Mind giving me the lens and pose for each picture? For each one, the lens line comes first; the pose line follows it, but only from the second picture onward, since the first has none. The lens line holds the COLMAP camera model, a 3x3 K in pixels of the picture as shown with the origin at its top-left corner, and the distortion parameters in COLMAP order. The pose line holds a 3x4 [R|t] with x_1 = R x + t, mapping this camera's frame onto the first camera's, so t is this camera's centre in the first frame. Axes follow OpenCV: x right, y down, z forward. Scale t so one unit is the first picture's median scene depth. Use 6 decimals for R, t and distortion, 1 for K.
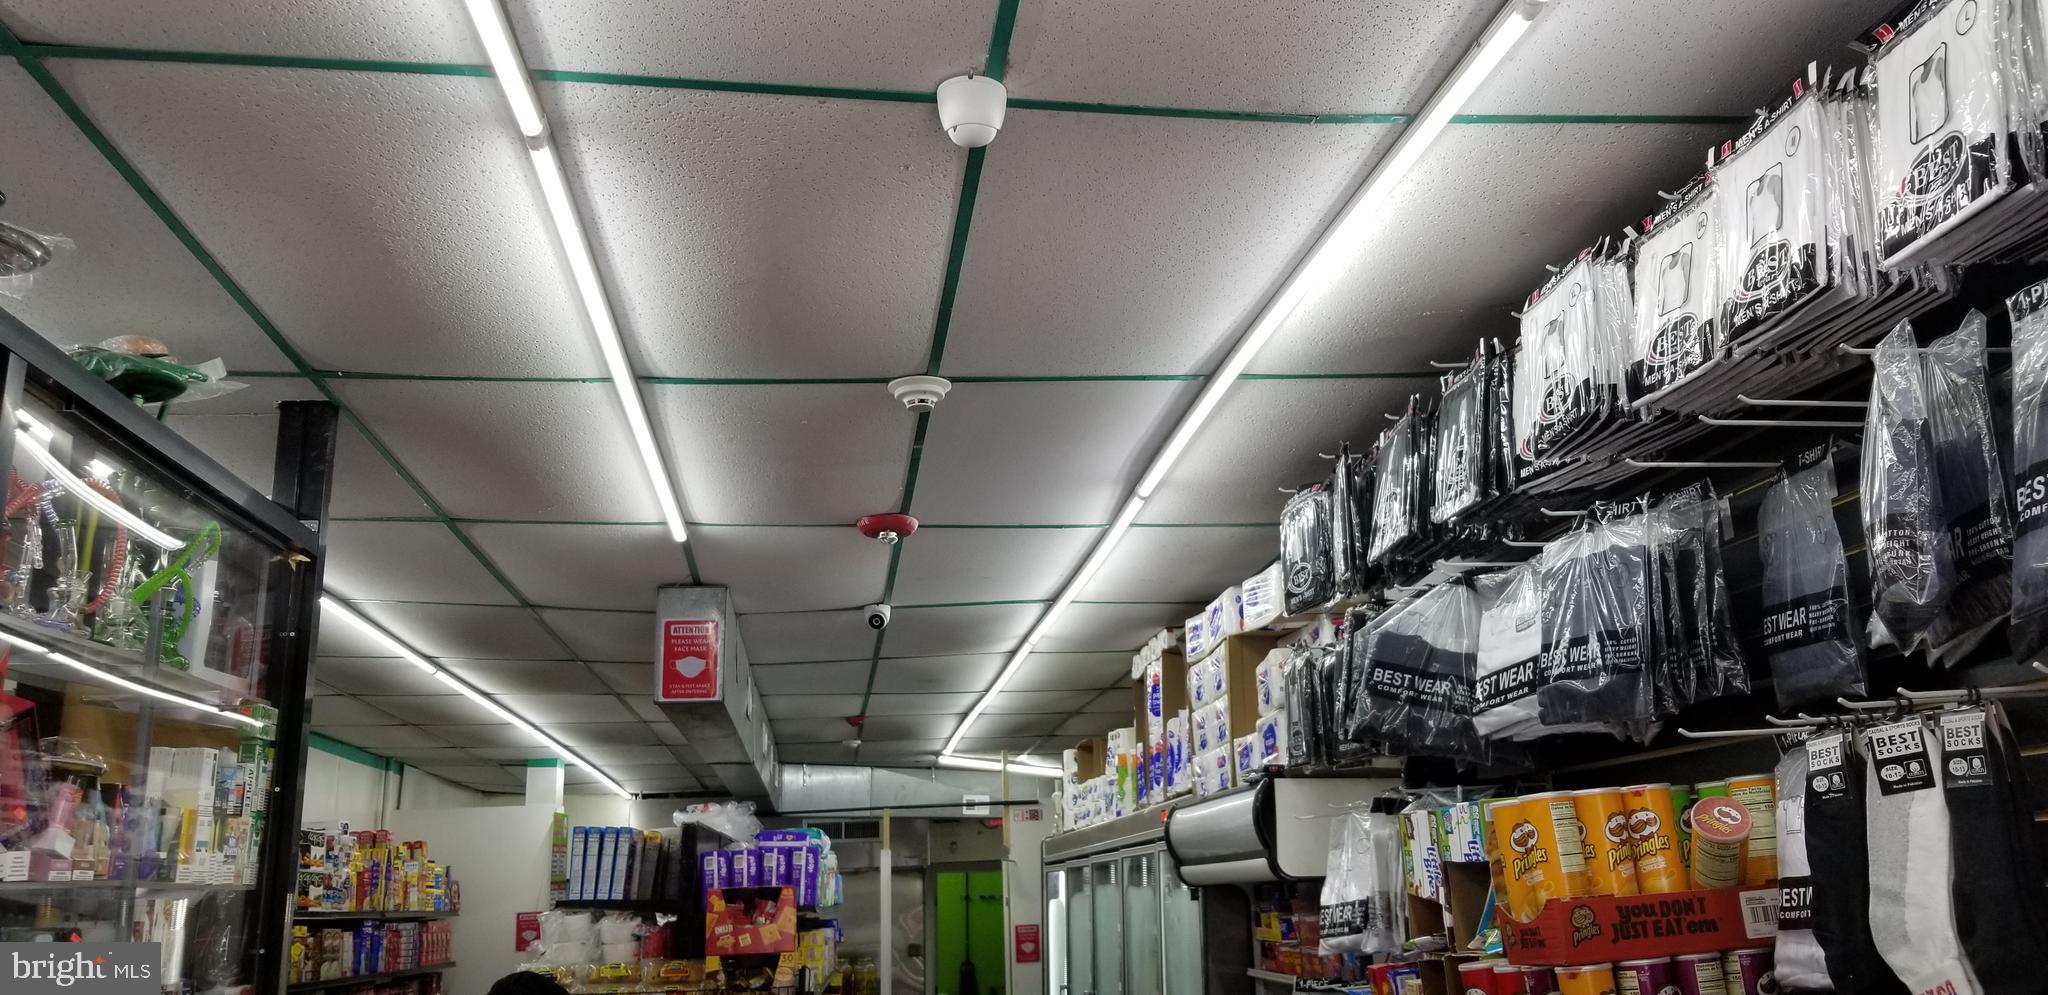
lens RADIAL K [[1591.0, 0, 1058.8], [0, 1591.0, 463.3], [0, 0, 1]] dist [0.070046, -0.116349]
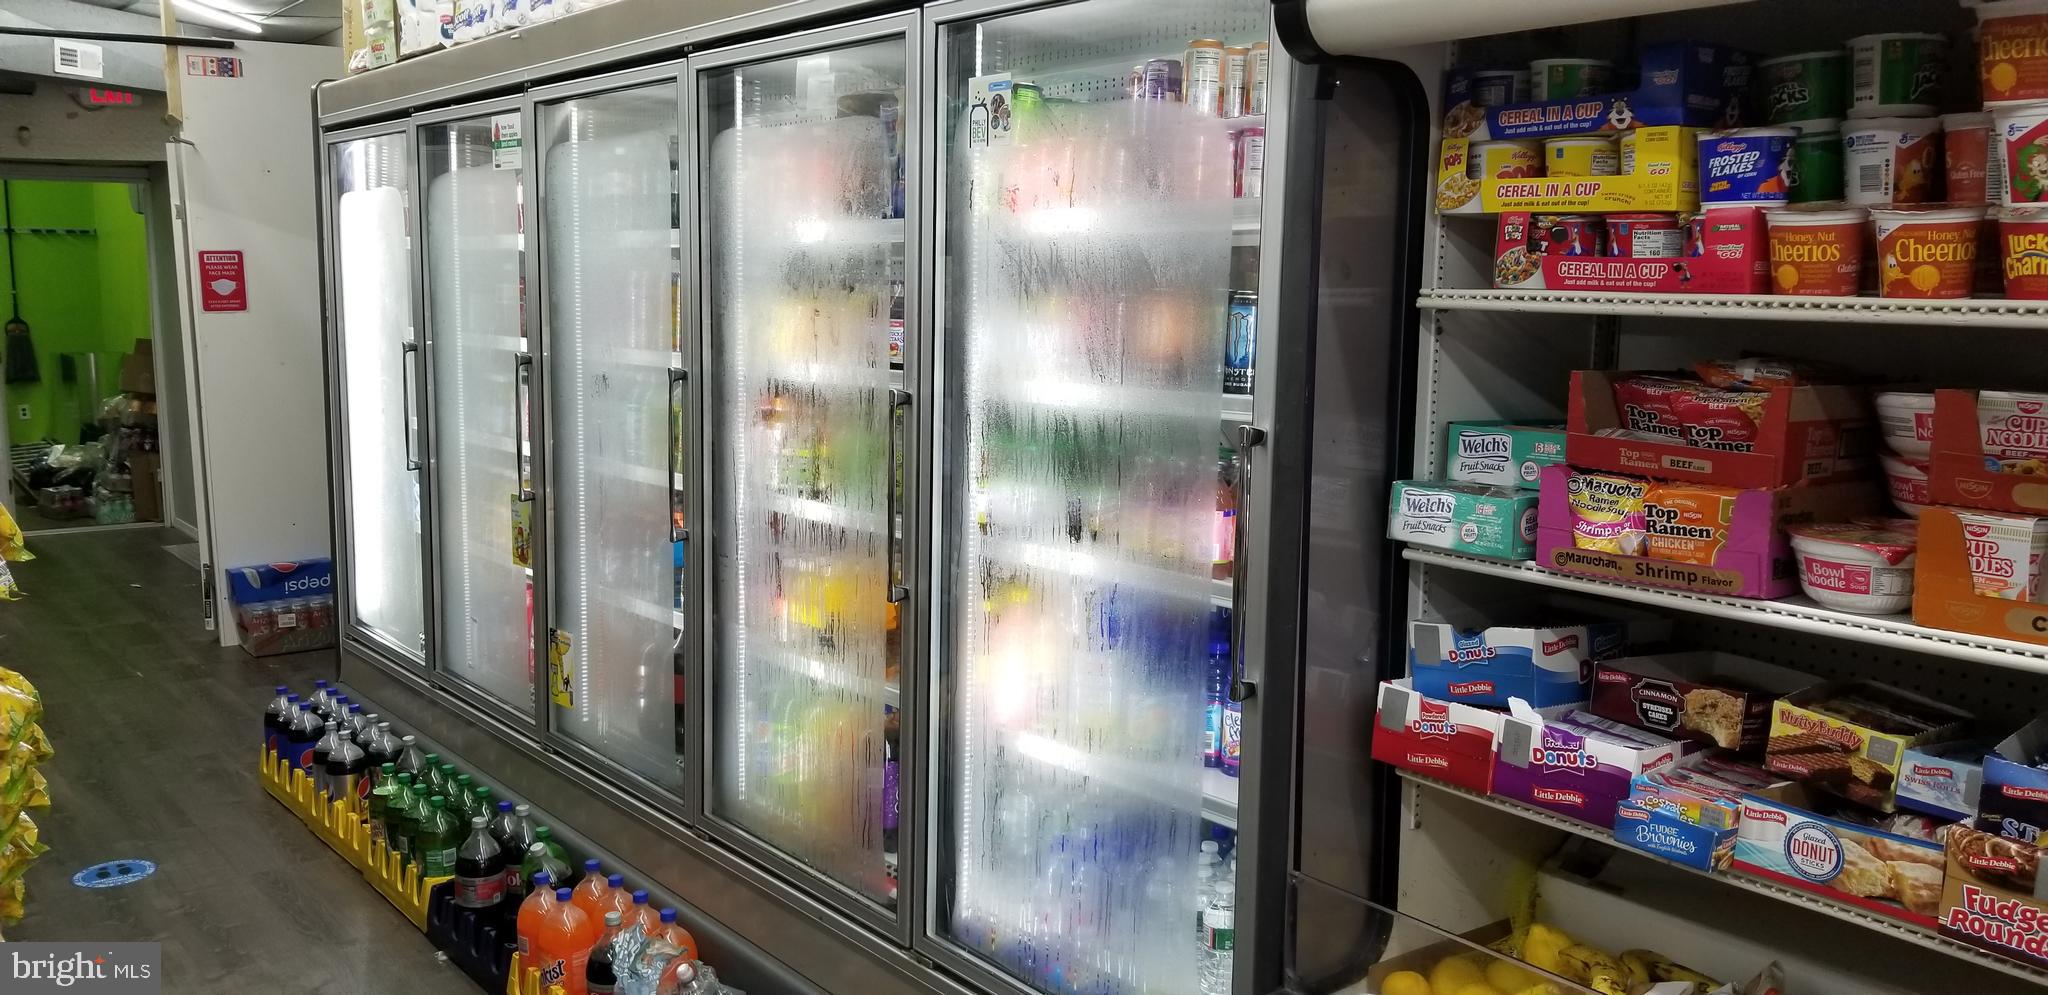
lens RADIAL K [[1591.0, 0, 1032.7], [0, 1591.0, 498.6], [0, 0, 1]] dist [0.070046, -0.116349]
pose [[0.856185, -0.040786, 0.515057, -0.127055], [-0.164438, 0.923533, 0.346479, 0.205493], [-0.489804, -0.381345, 0.784008, 0.612316]]
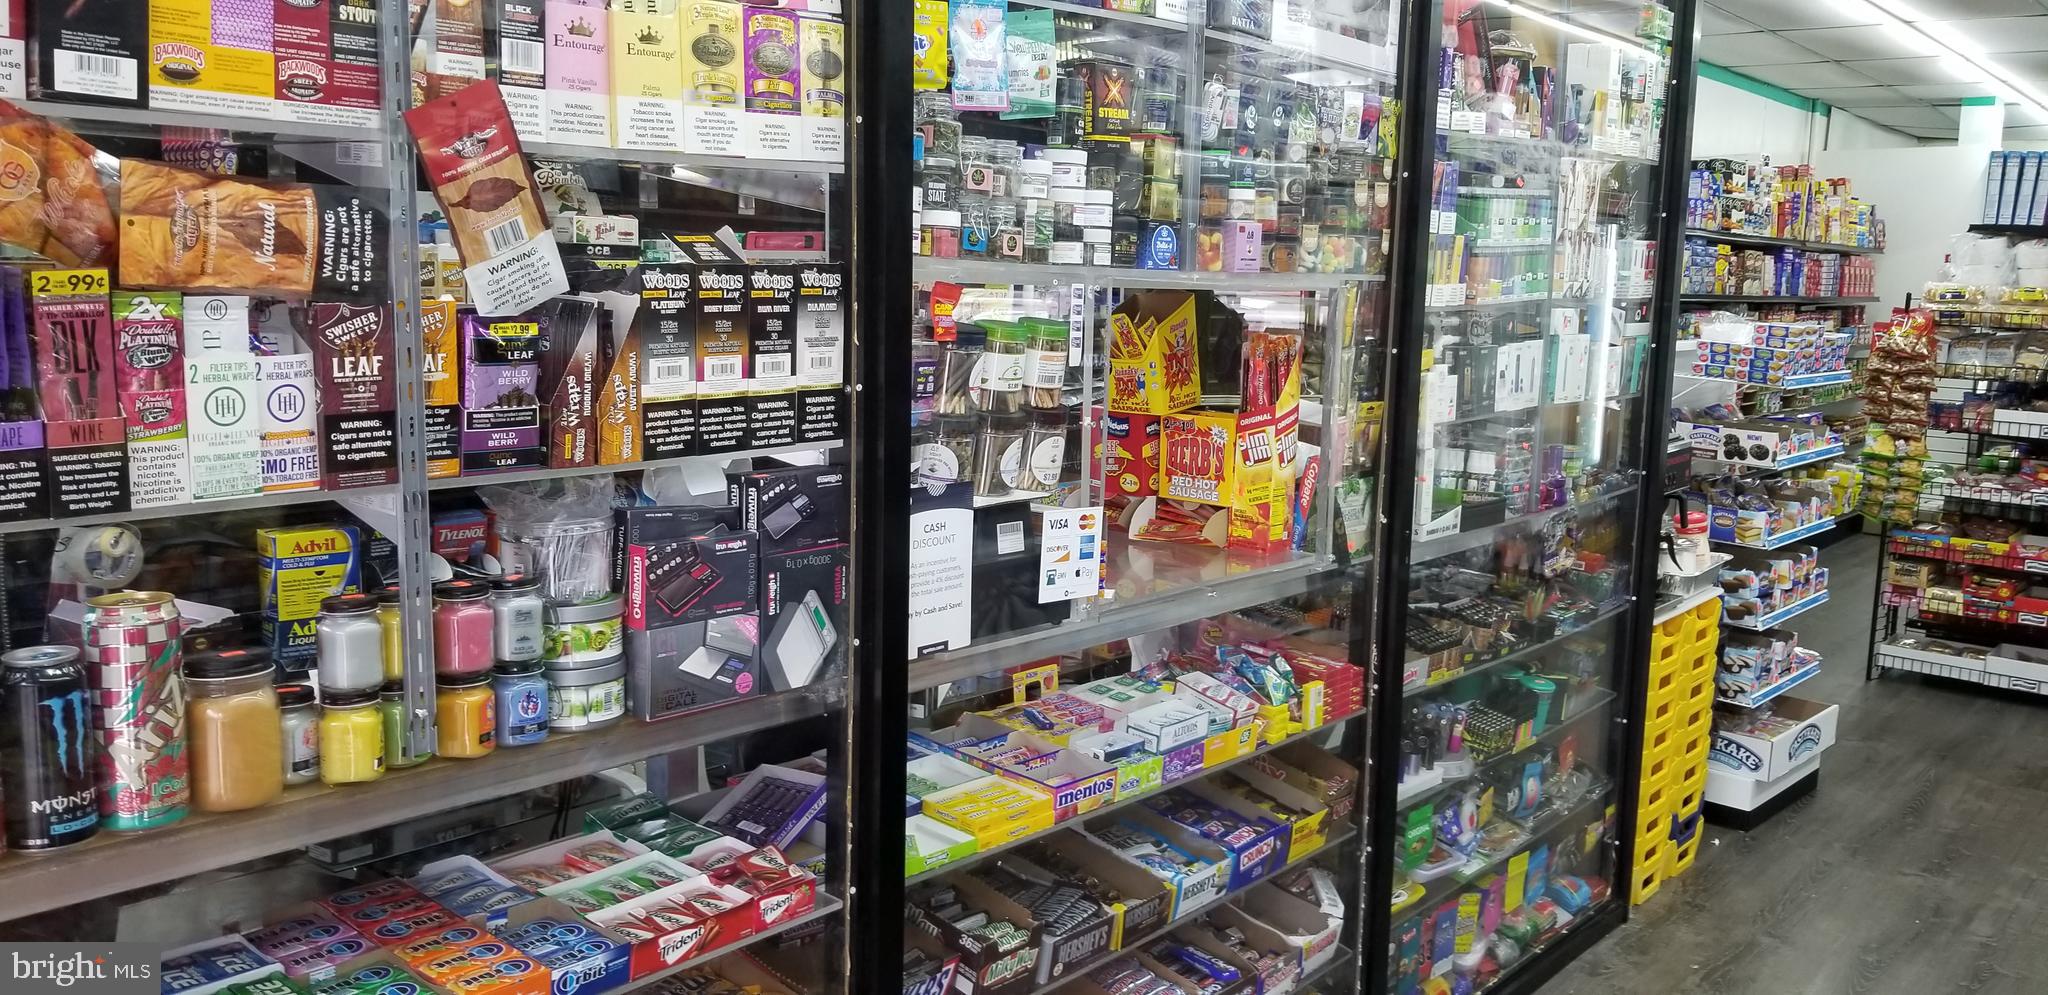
lens RADIAL K [[1591.0, 0, 1060.2], [0, 1591.0, 490.4], [0, 0, 1]] dist [0.070046, -0.116349]
pose [[0.674304, 0.145310, -0.724016, 0.055468], [0.150906, 0.932643, 0.327726, 0.013977], [0.722870, -0.330245, 0.606957, -0.073413]]
